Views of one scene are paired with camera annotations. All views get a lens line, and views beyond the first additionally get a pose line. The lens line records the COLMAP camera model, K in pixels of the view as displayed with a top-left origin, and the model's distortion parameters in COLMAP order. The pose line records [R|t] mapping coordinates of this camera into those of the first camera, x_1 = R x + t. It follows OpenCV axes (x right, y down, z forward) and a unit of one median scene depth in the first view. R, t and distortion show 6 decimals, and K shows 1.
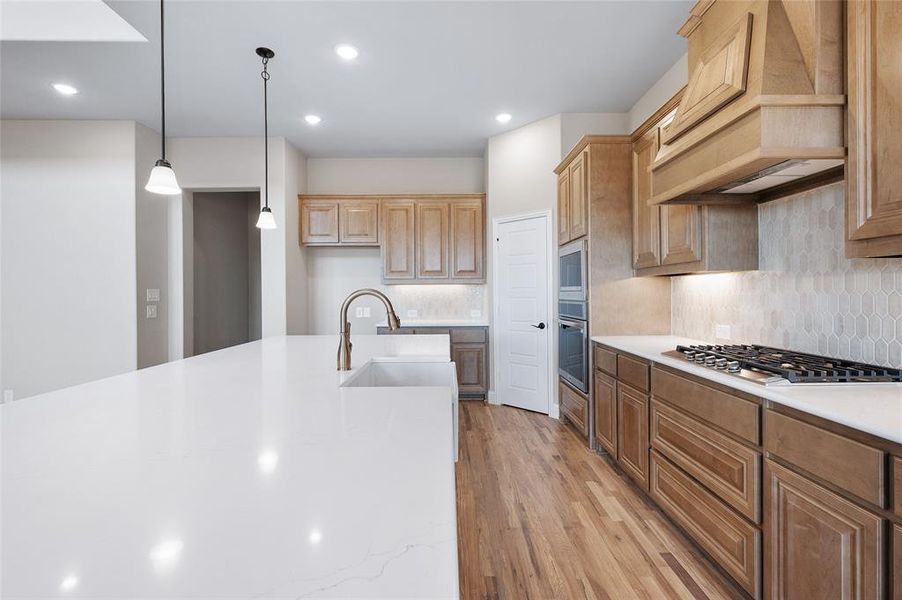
lens RADIAL K [[409.3, 0, 449.1], [0, 409.3, 293.9], [0, 0, 1]] dist [-0.000499, -0.000121]
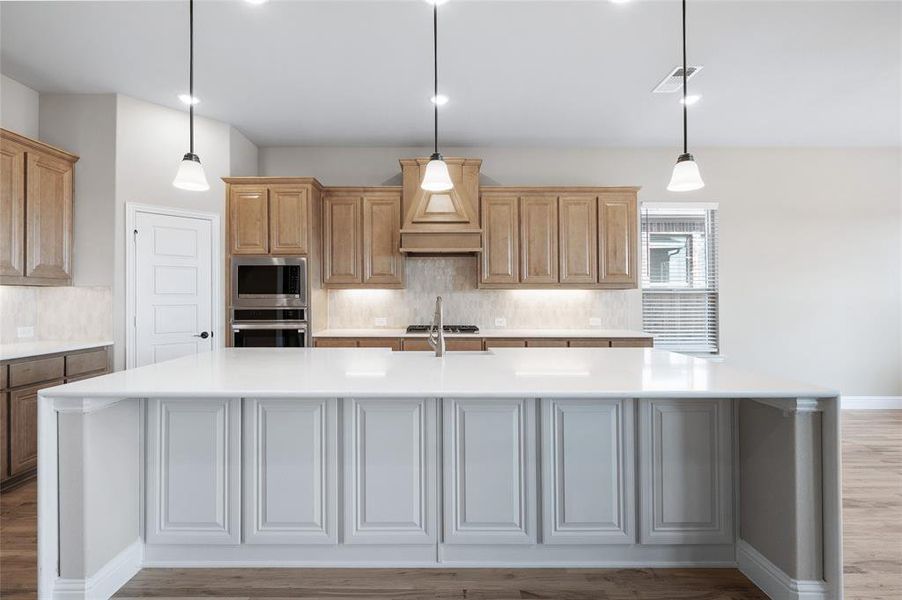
lens RADIAL K [[418.3, 0, 437.6], [0, 418.3, 296.0], [0, 0, 1]] dist [-0.000278, 0.000197]
pose [[0.004094, 0.013652, 0.999898, -0.963963], [0.002259, 0.999904, -0.013661, 0.003544], [-0.999989, 0.002314, 0.004063, 0.598893]]
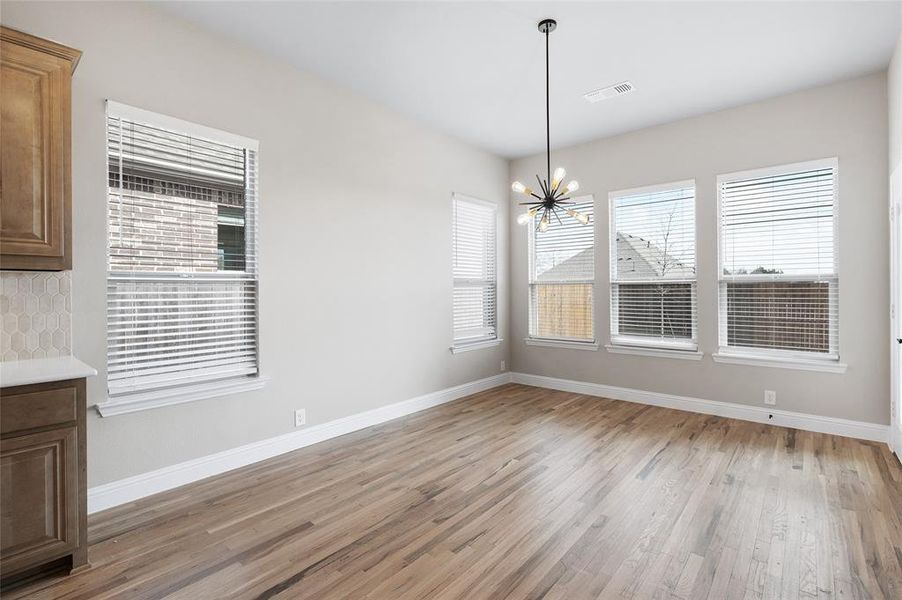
lens RADIAL K [[417.2, 0, 451.1], [0, 417.2, 289.7], [0, 0, 1]] dist [-0.000382, -0.000285]
pose [[-0.758664, 0.011877, 0.651374, -0.423314], [0.014105, 0.999899, -0.001803, 0.001664], [-0.651329, 0.007819, -0.758755, 0.036449]]
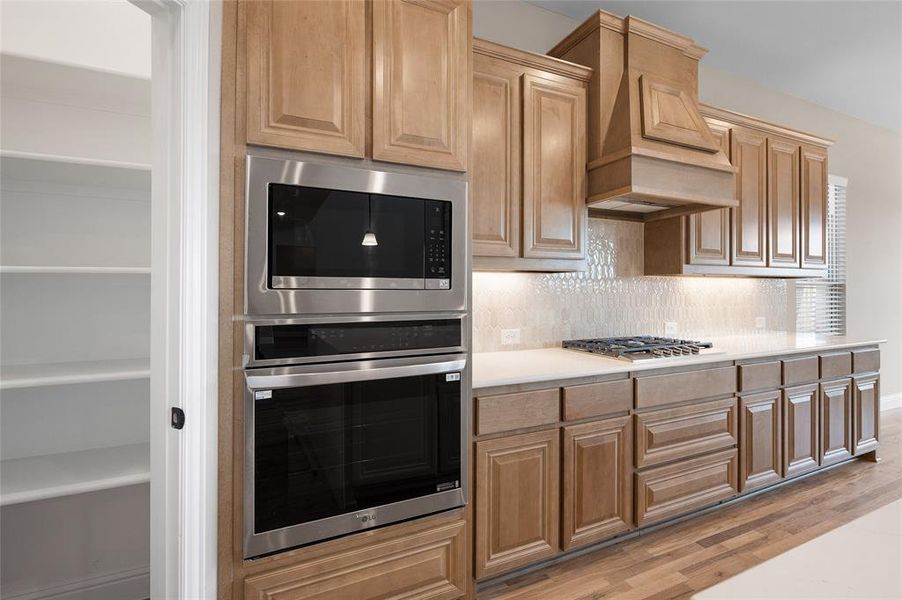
lens RADIAL K [[417.2, 0, 451.1], [0, 417.2, 289.7], [0, 0, 1]] dist [-0.000382, -0.000285]
pose [[-0.418460, 0.012287, 0.908152, -0.106065], [0.006290, 0.999924, -0.010631, -0.002791], [-0.908214, 0.001264, -0.418505, 1.232381]]
